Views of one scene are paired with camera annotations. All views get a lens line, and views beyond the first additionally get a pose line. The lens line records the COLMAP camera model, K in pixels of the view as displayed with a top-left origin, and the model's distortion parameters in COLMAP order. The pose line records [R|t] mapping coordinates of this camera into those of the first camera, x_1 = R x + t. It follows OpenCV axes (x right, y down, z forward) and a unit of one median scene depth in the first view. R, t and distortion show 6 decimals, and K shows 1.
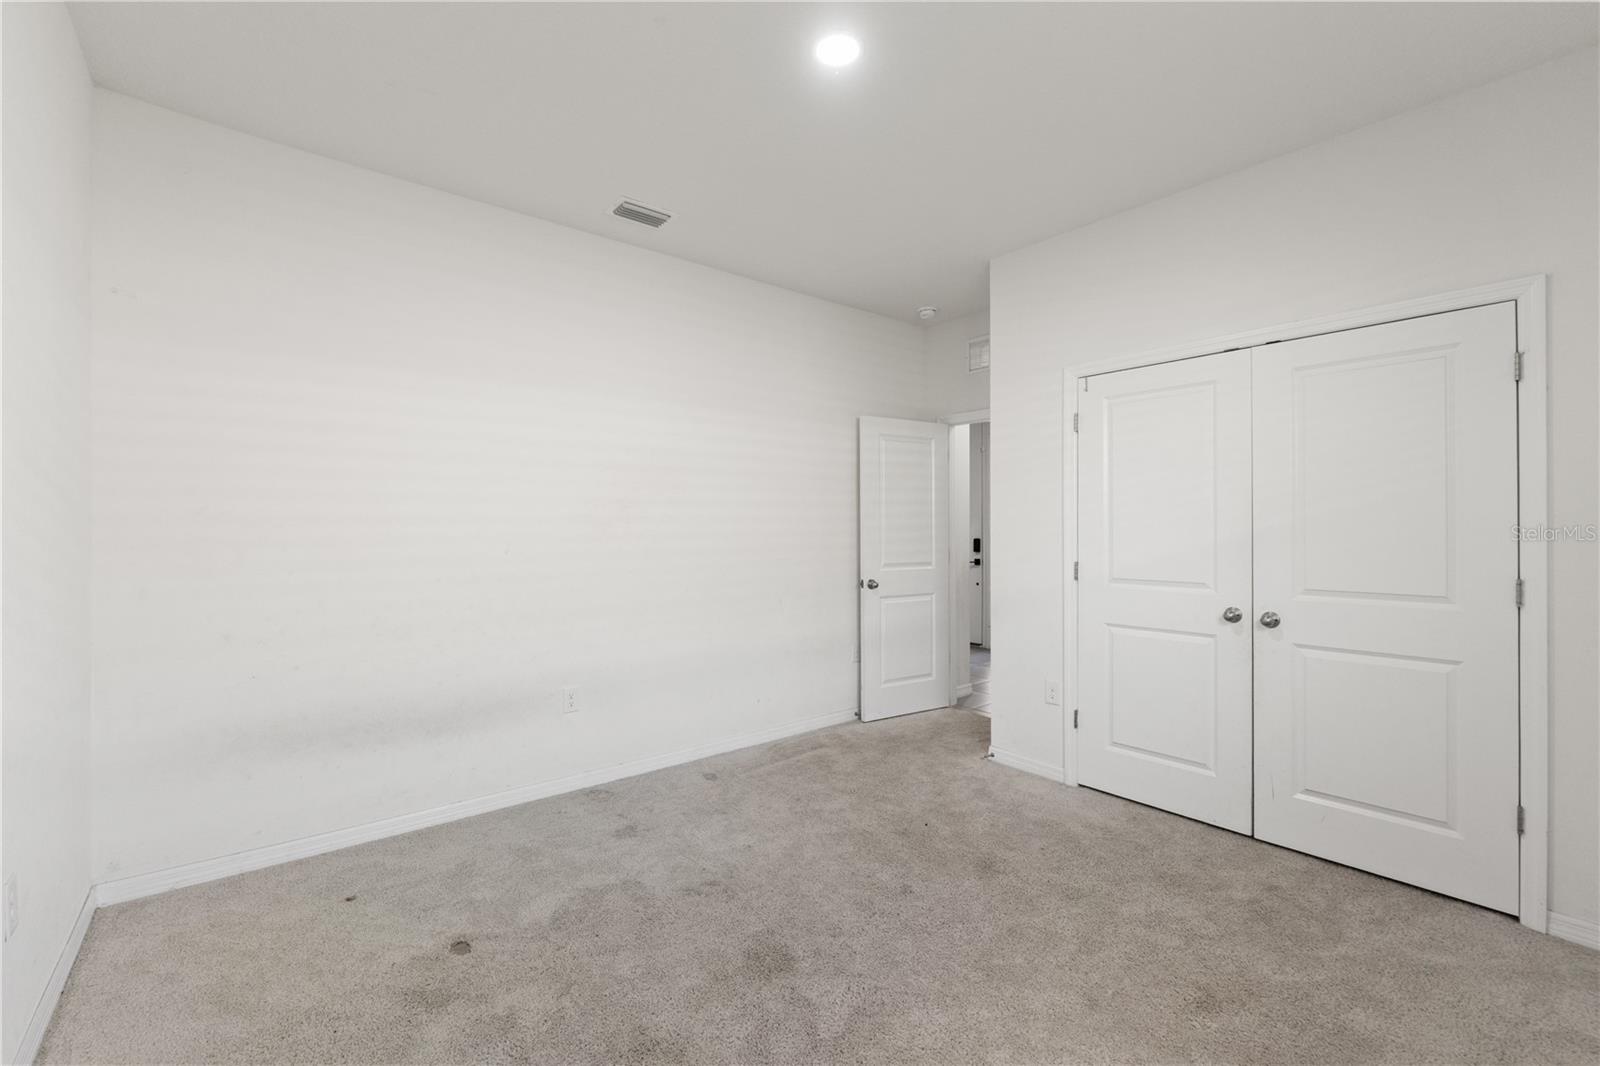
lens RADIAL K [[682.2, 0, 802.5], [0, 682.2, 522.8], [0, 0, 1]] dist [-0.005263, -0.000190]
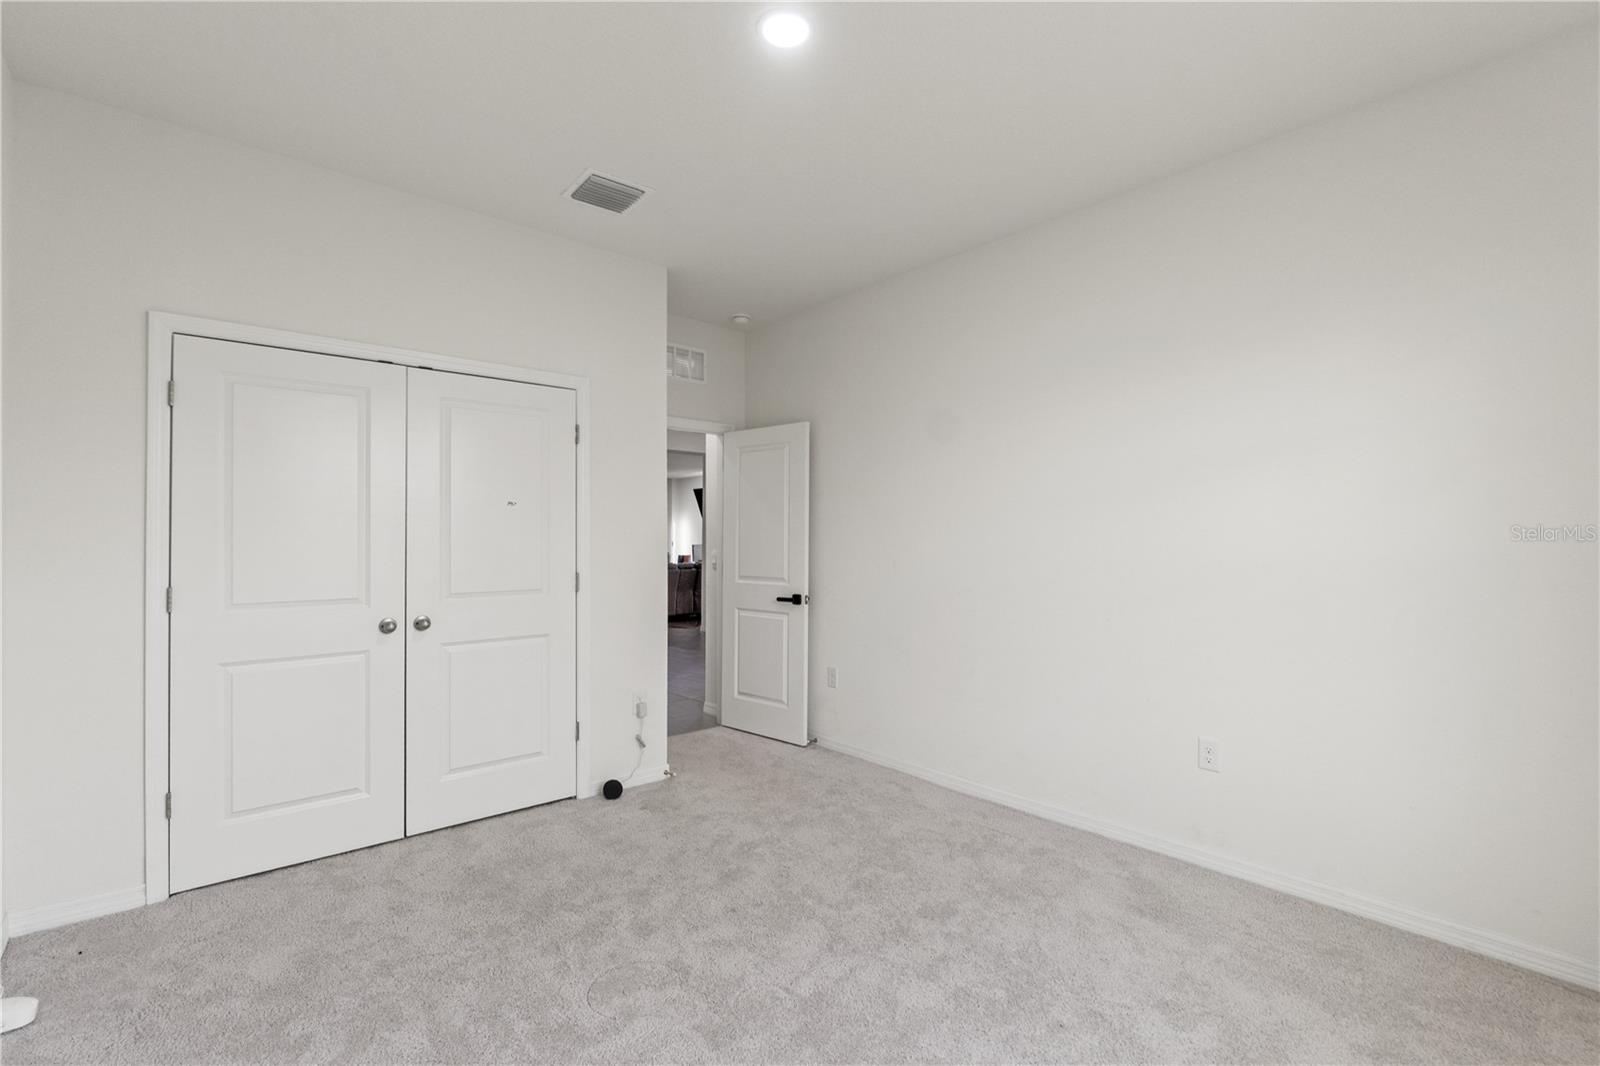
lens RADIAL K [[694.5, 0, 800.0], [0, 694.5, 533.0], [0, 0, 1]] dist [-0.010103, -0.000105]
pose [[-0.010905, -0.000622, 0.999940, -0.411759], [-0.011487, 0.999934, 0.000497, -0.011034], [-0.999875, -0.011480, -0.010911, 0.421101]]
